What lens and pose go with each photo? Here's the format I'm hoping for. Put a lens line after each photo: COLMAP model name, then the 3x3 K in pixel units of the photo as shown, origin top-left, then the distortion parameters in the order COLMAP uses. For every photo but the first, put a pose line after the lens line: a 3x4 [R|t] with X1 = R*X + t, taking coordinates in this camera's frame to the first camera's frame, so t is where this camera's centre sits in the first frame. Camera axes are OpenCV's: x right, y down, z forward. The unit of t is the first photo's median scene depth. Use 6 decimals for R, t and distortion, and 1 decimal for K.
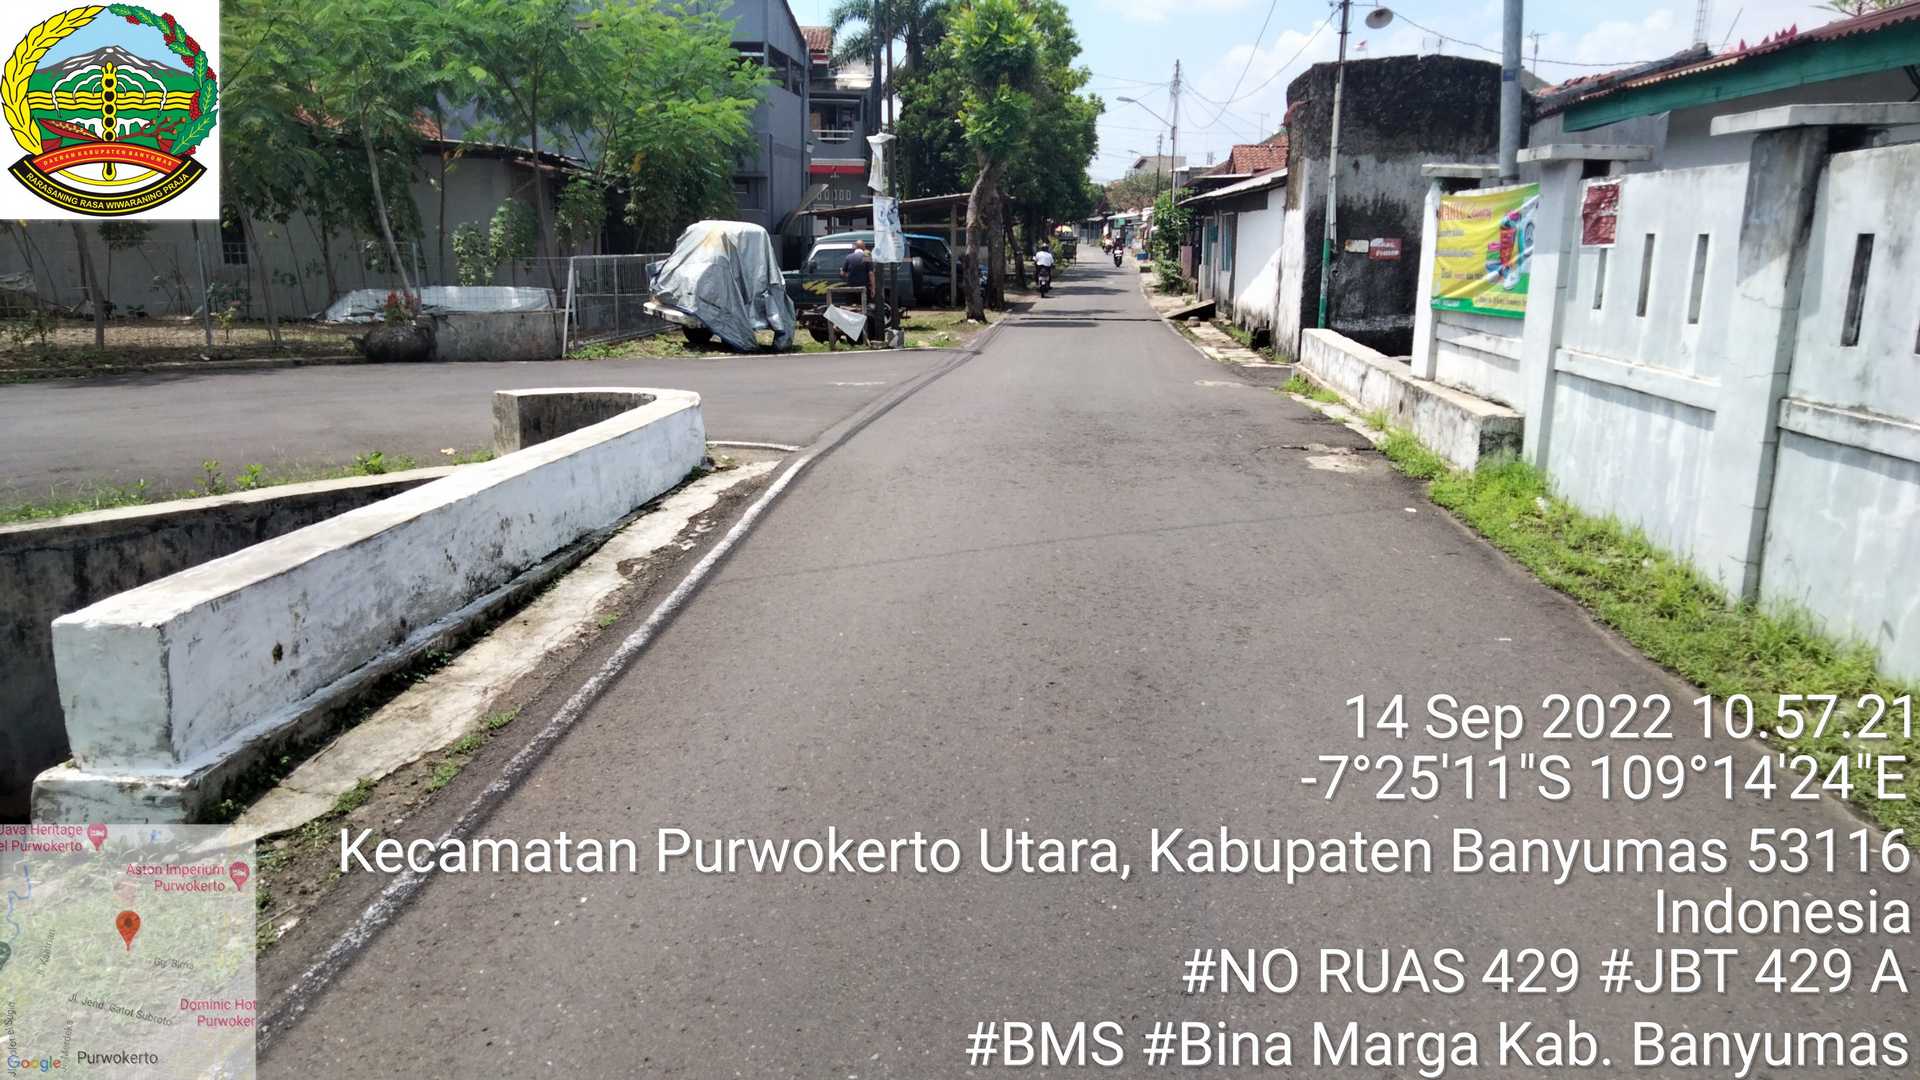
lens RADIAL K [[1442.3, 0, 959.8], [0, 1442.3, 540.5], [0, 0, 1]] dist [0.025322, -0.018112]
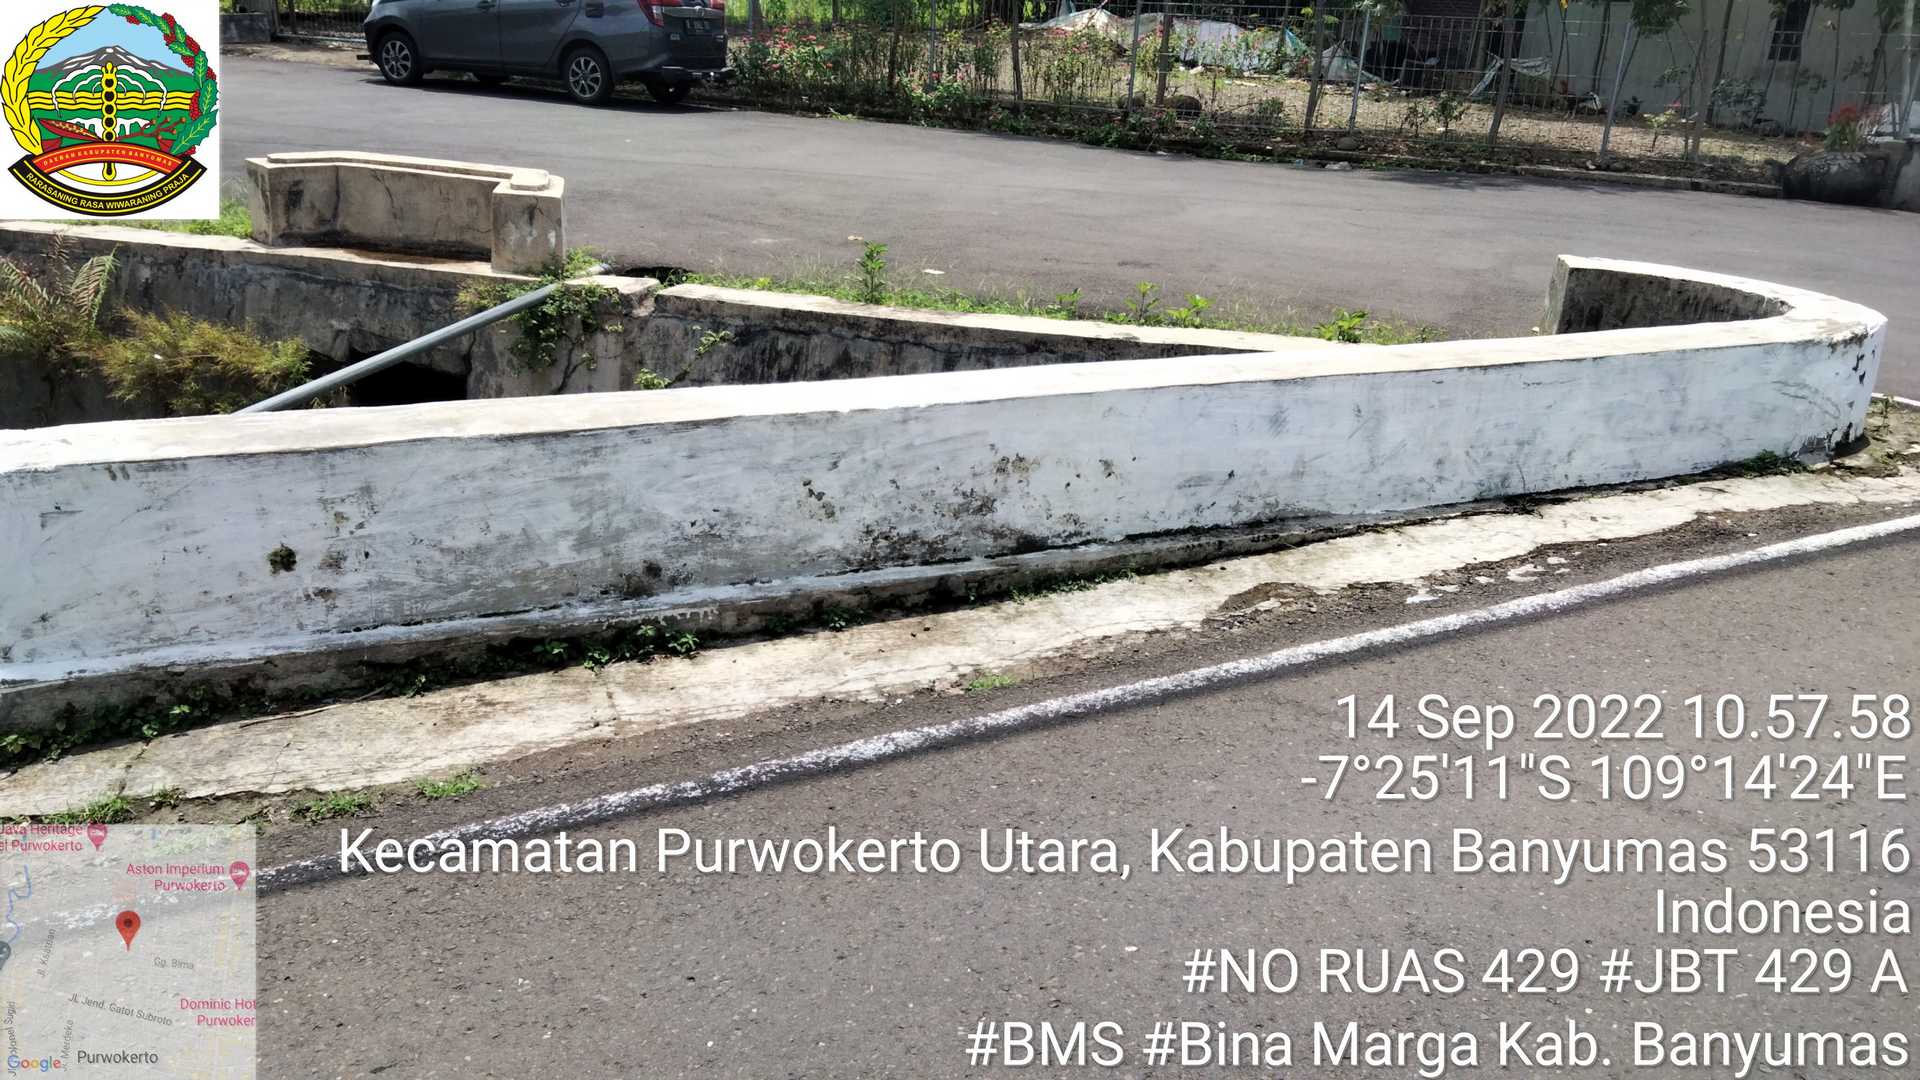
lens RADIAL K [[1442.3, 0, 959.7], [0, 1442.3, 545.0], [0, 0, 1]] dist [0.025322, -0.018112]
pose [[0.477786, 0.327712, -0.815062, 0.202828], [-0.218886, 0.942961, 0.250827, -0.142722], [0.850770, 0.058564, 0.522265, 0.747868]]
